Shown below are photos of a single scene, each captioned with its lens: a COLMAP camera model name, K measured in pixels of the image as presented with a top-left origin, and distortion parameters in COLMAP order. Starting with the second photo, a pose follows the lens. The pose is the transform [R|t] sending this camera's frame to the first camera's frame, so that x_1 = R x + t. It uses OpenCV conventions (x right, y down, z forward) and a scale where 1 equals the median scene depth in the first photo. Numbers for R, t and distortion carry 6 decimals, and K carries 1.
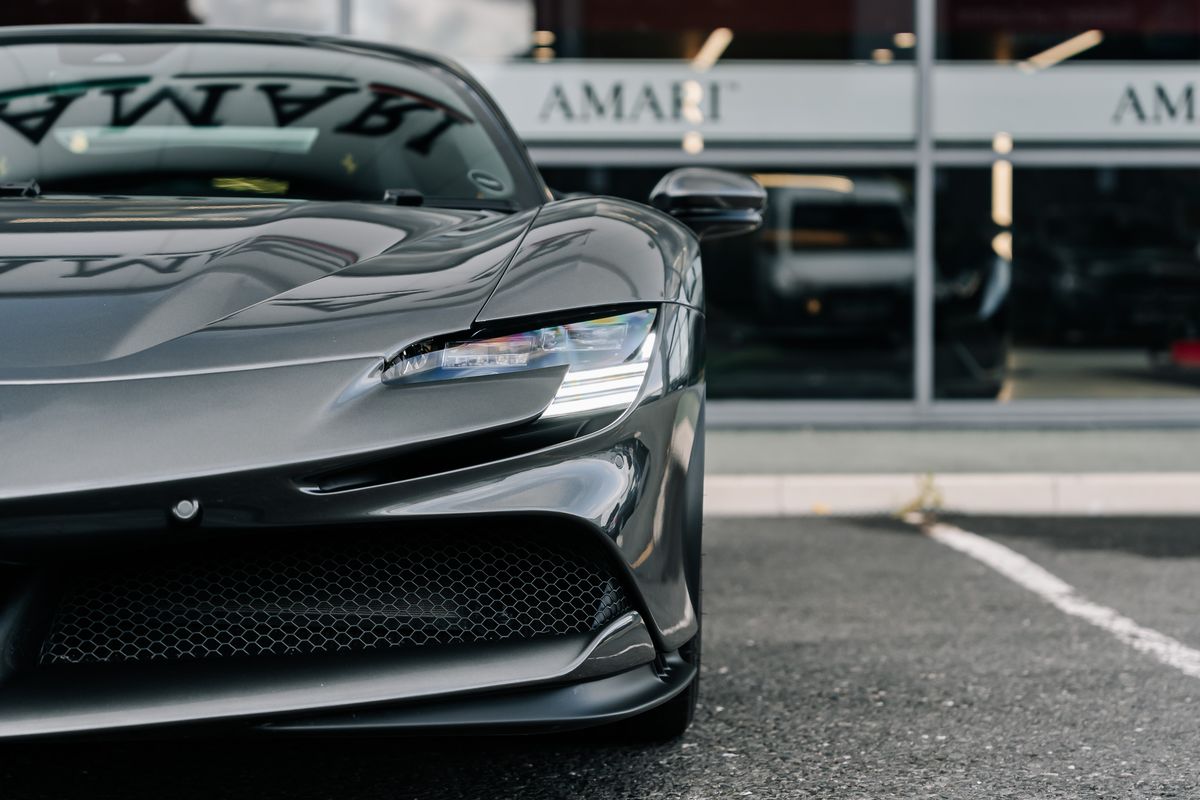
lens RADIAL K [[2726.9, 0, 598.8], [0, 2726.9, 394.1], [0, 0, 1]] dist [0.005902, 0.000000]
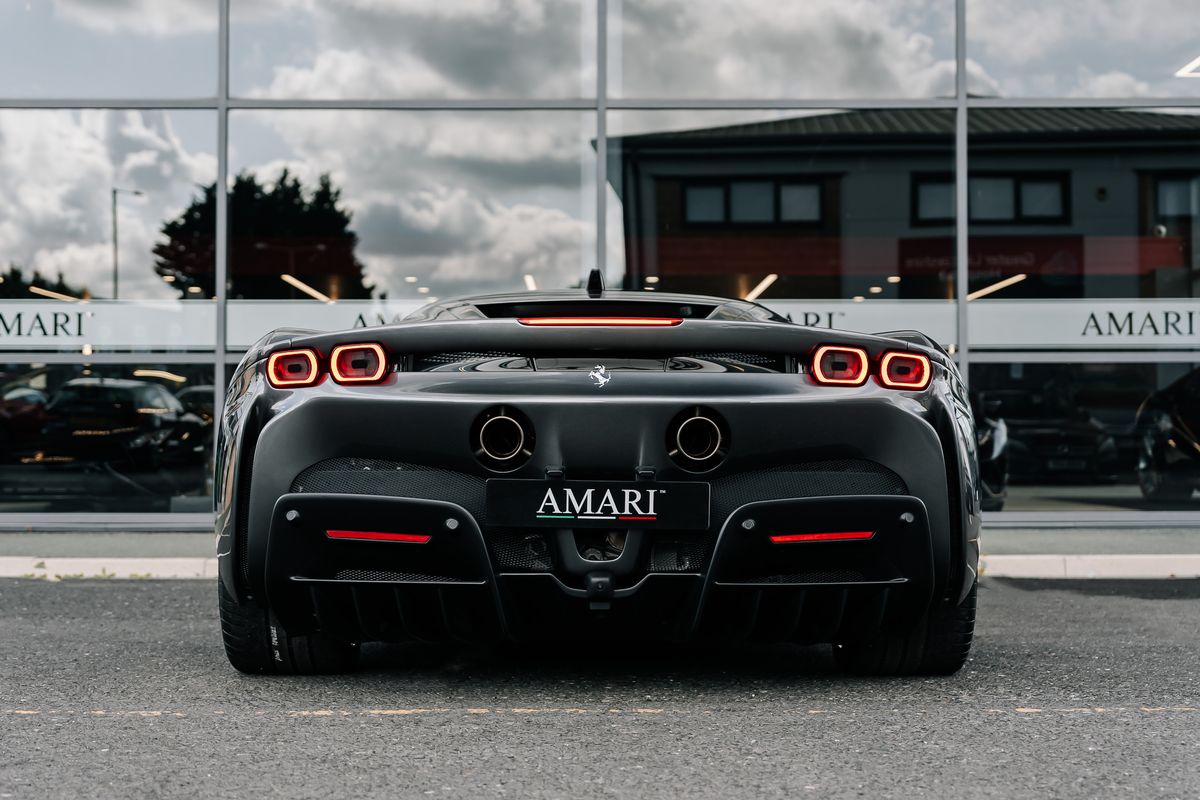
lens RADIAL K [[1857.4, 0, 588.2], [0, 1857.4, 375.0], [0, 0, 1]] dist [0.013641, 0.000000]
pose [[0.999072, -0.003049, -0.042959, -0.143203], [-0.000277, 0.997016, -0.077201, 0.018942], [0.043066, 0.077141, 0.996090, -0.246887]]
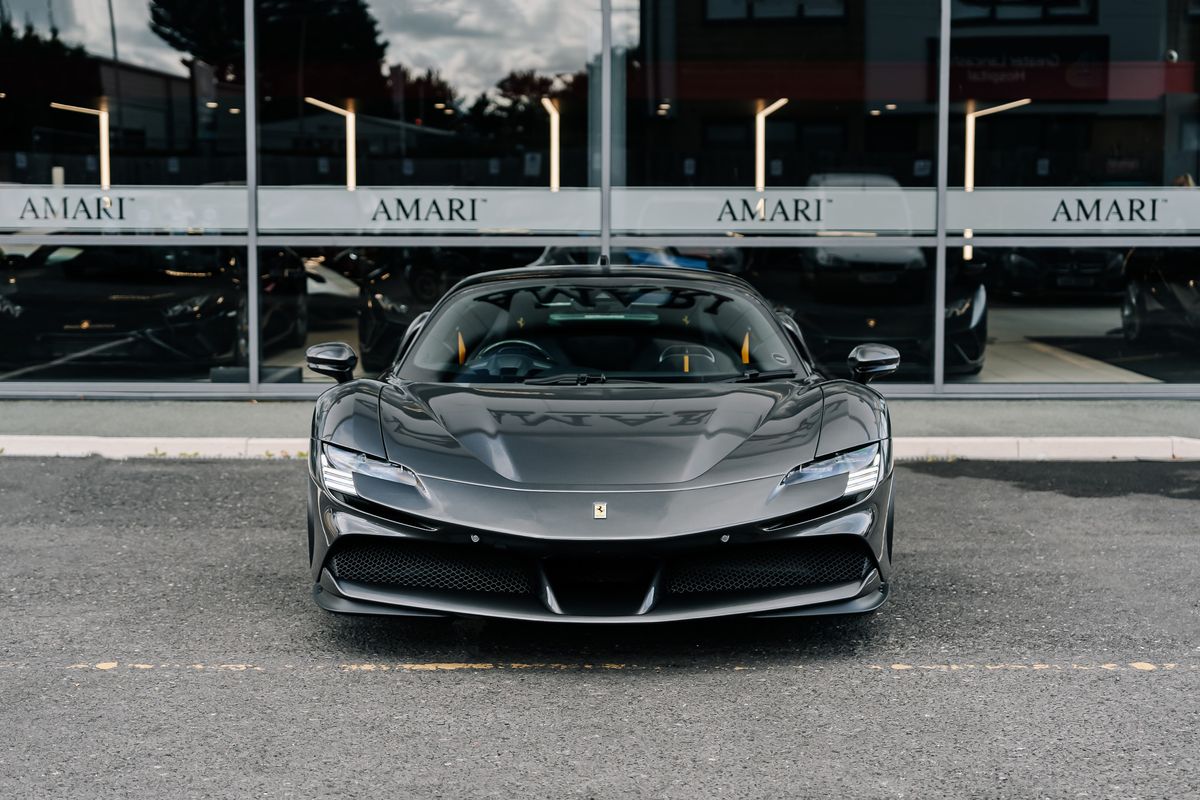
lens RADIAL K [[1857.4, 0, 602.8], [0, 1857.4, 414.5], [0, 0, 1]] dist [0.013641, 0.000000]
pose [[0.998978, 0.004916, -0.044927, -0.109693], [-0.002612, 0.998685, 0.051204, -0.102295], [0.045119, -0.051034, 0.997677, -0.498890]]
